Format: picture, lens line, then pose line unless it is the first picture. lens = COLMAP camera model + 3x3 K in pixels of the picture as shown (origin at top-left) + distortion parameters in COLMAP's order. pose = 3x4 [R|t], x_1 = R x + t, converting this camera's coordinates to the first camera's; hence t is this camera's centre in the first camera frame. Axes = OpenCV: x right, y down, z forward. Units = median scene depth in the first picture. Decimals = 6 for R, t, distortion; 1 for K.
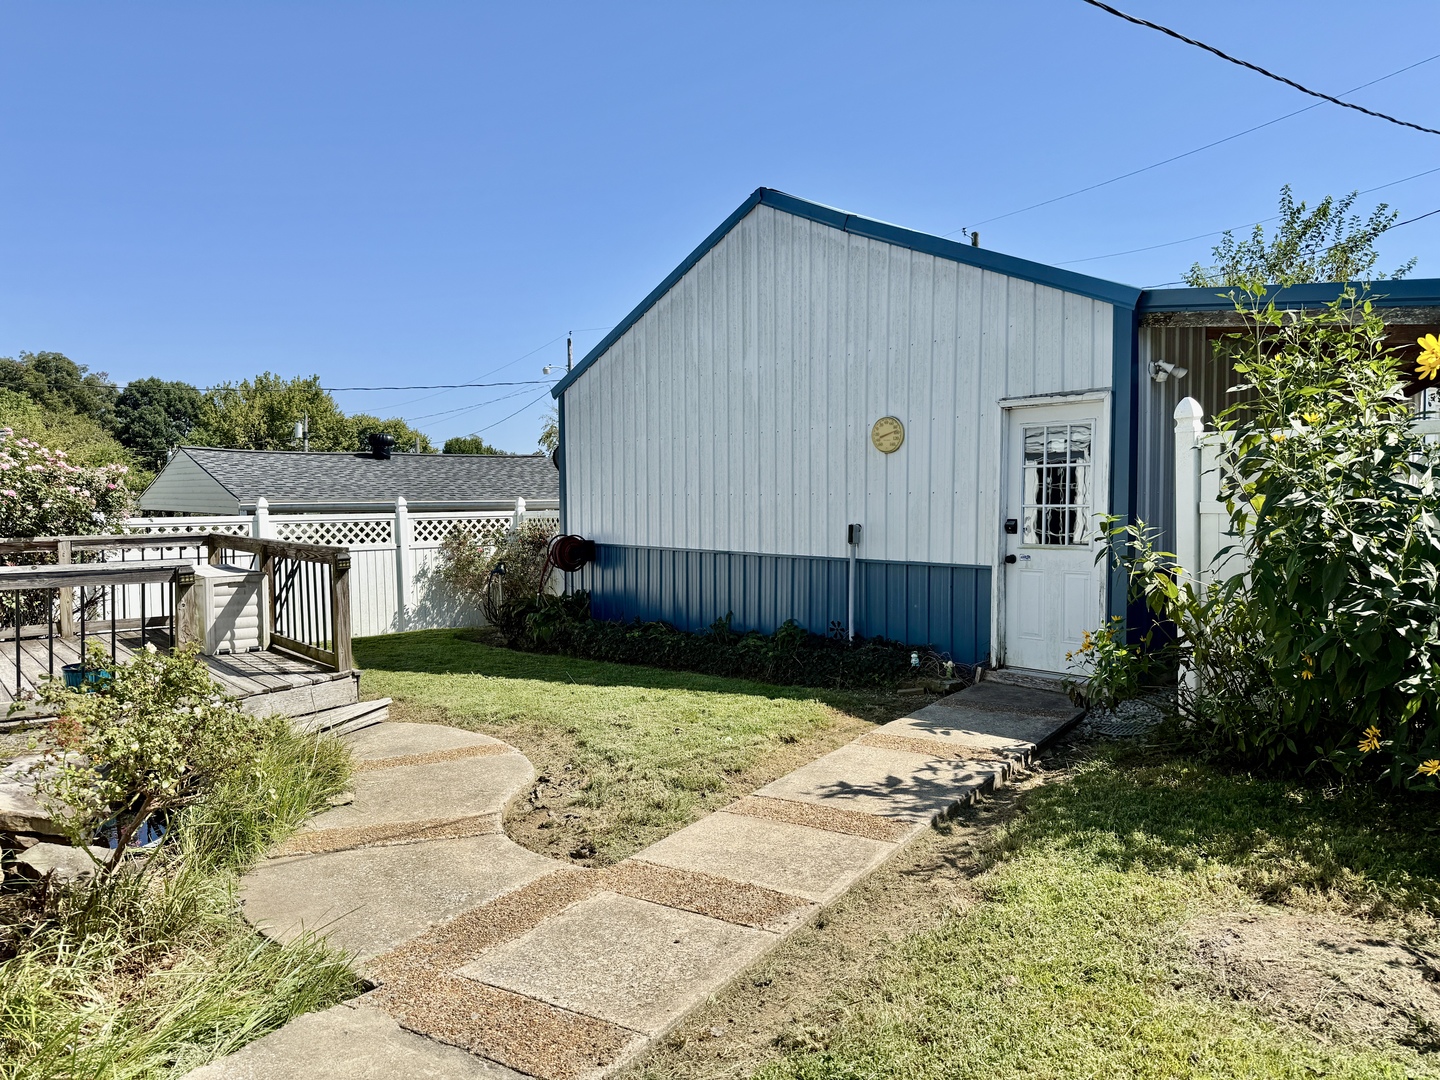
lens RADIAL K [[1025.1, 0, 735.5], [0, 1025.1, 545.9], [0, 0, 1]] dist [0.084059, -0.043615]
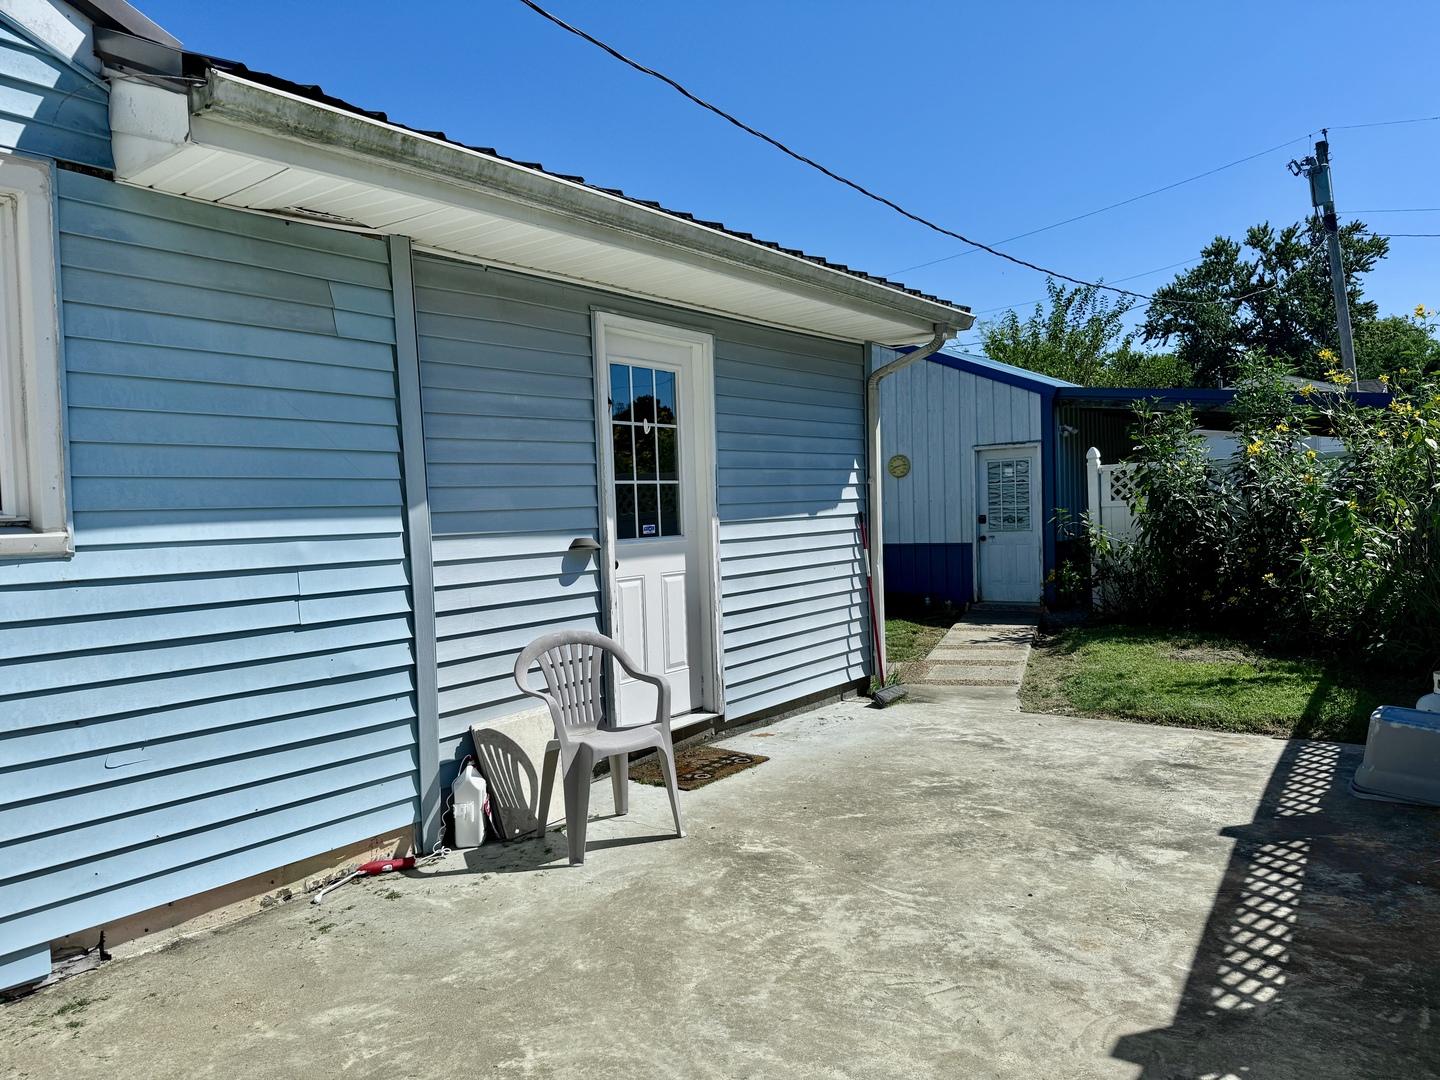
lens RADIAL K [[1025.1, 0, 704.7], [0, 1025.1, 535.6], [0, 0, 1]] dist [0.084059, -0.043615]
pose [[0.981713, -0.026568, 0.188506, -0.511424], [0.032276, 0.999107, -0.027277, 0.040050], [-0.187613, 0.032863, 0.981693, -0.597532]]
